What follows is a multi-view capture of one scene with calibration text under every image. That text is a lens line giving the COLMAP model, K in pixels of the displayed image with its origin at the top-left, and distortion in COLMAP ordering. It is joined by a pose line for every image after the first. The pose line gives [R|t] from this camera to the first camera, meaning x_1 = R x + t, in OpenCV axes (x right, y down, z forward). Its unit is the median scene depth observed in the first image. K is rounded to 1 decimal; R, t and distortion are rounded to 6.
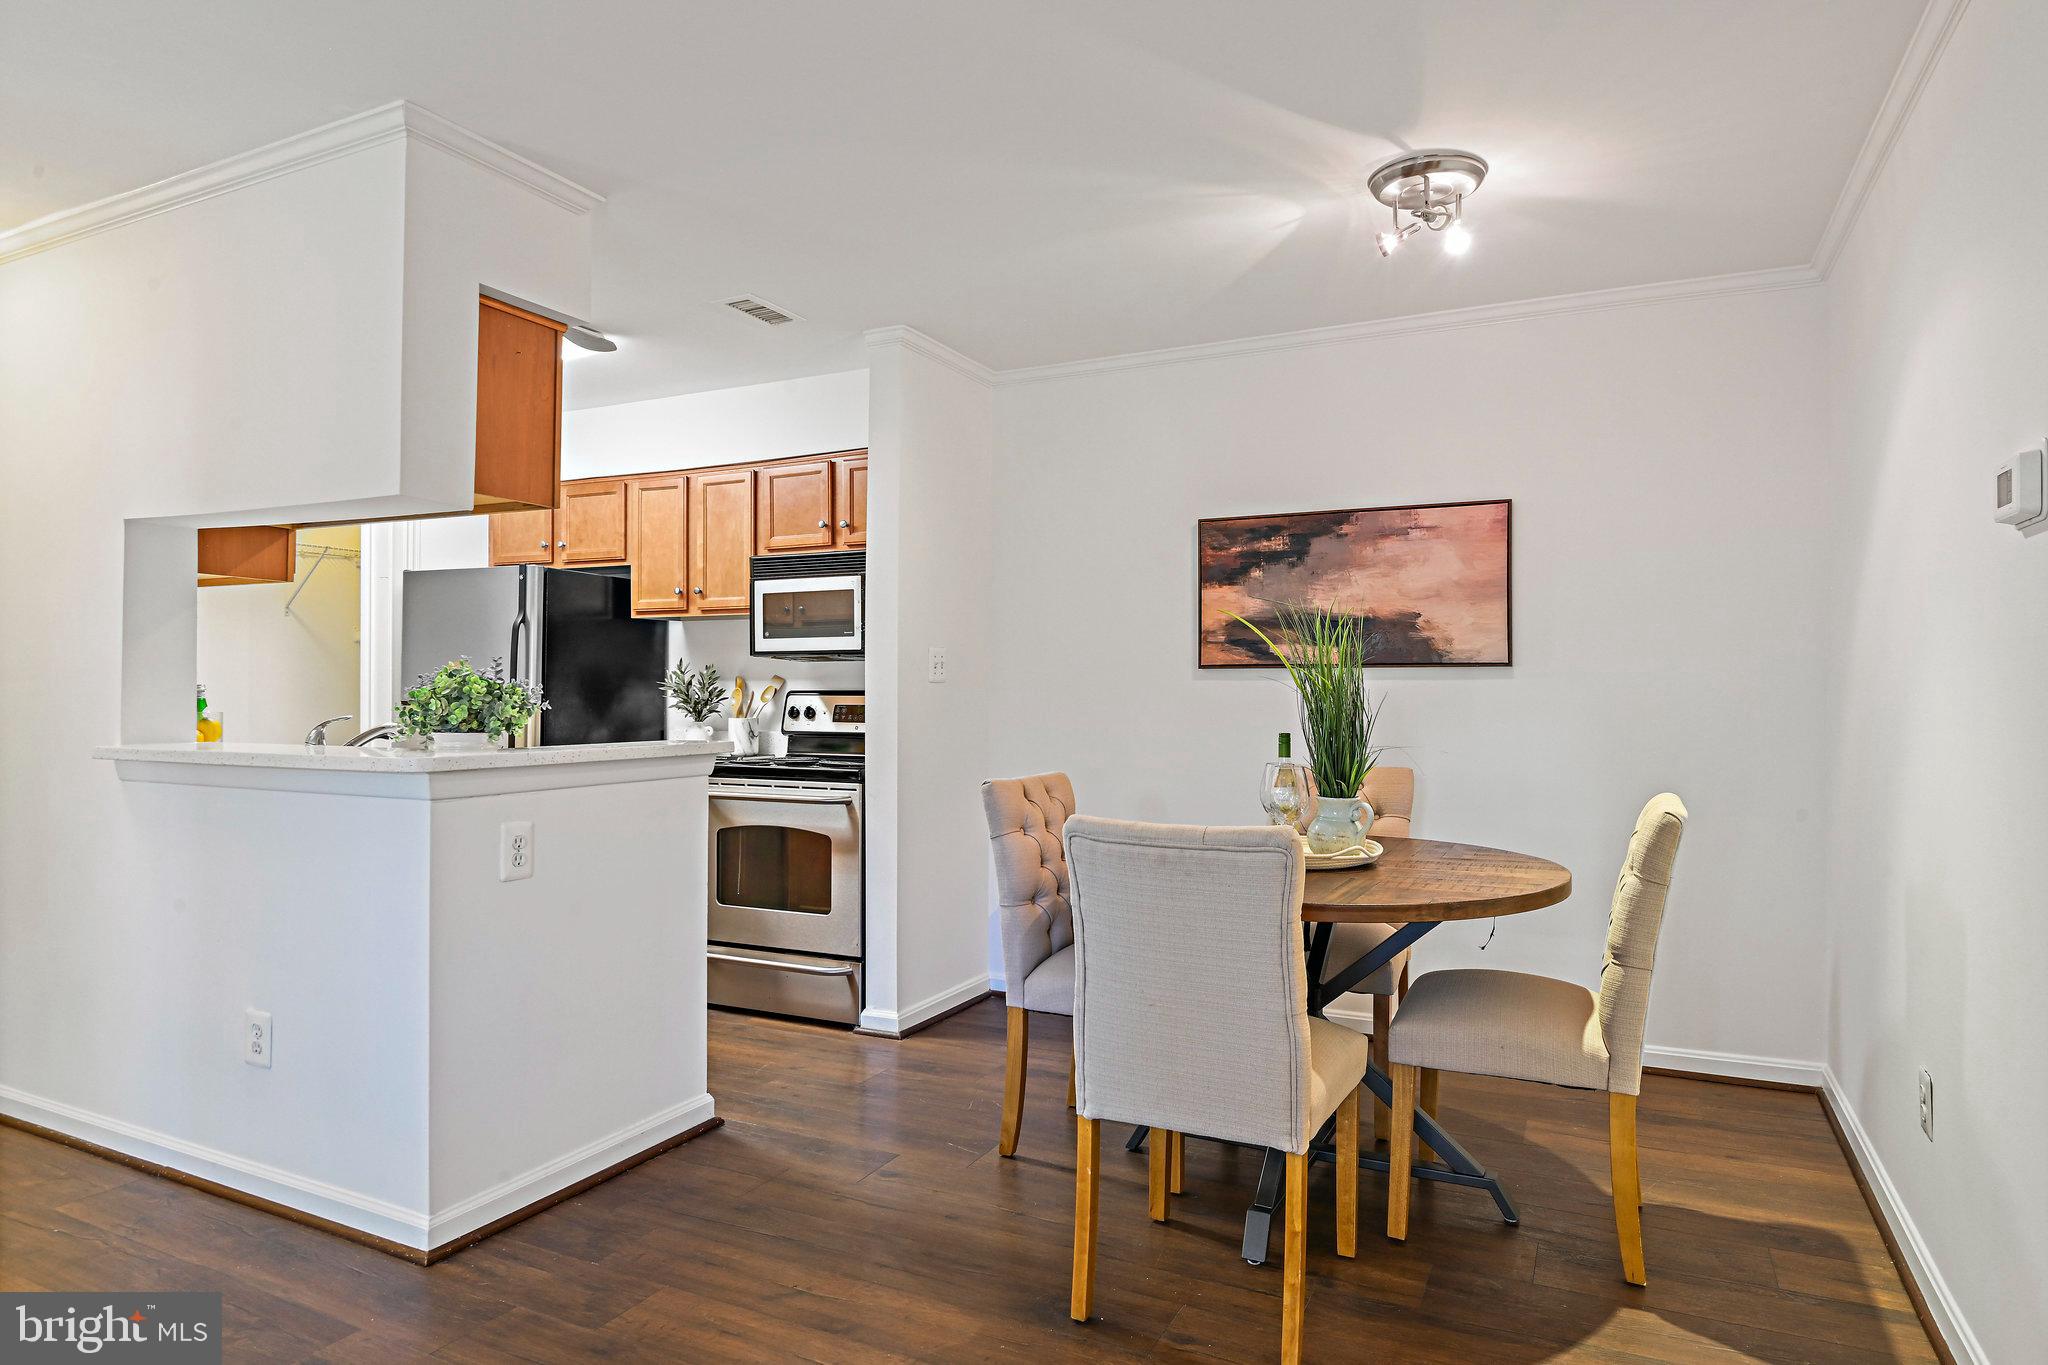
lens RADIAL K [[1198.2, 0, 1023.9], [0, 1198.2, 681.9], [0, 0, 1]] dist [-0.015847, -0.001275]
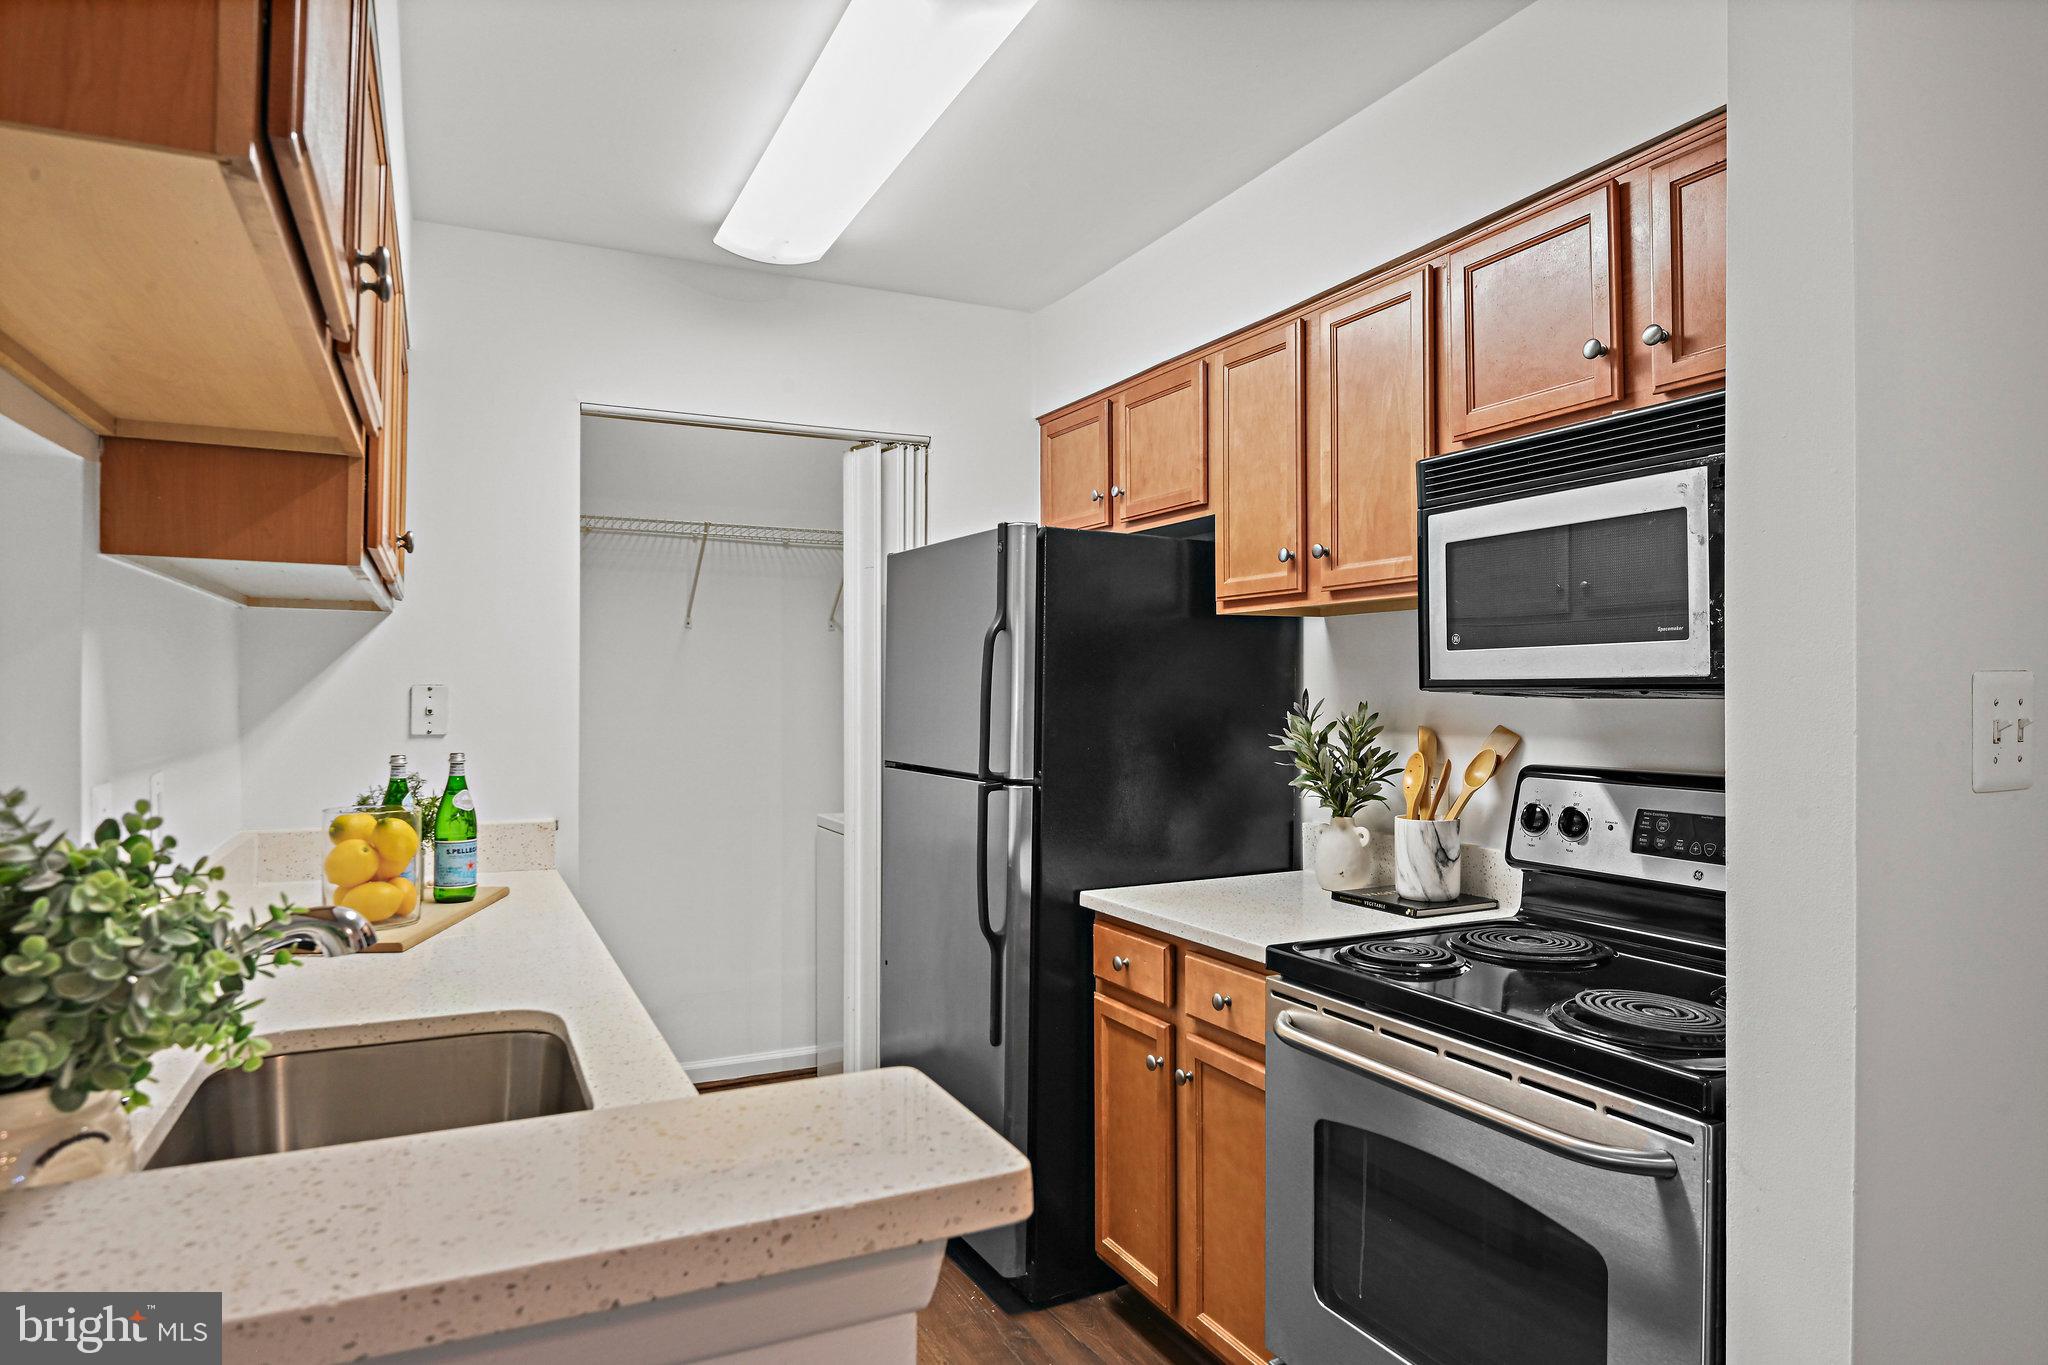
lens RADIAL K [[1198.2, 0, 1012.3], [0, 1198.2, 682.5], [0, 0, 1]] dist [-0.015847, -0.001275]
pose [[0.784558, -0.005246, -0.620033, -0.073580], [0.005802, 0.999983, -0.001119, -0.024145], [0.620028, -0.002720, 0.784575, 0.550553]]
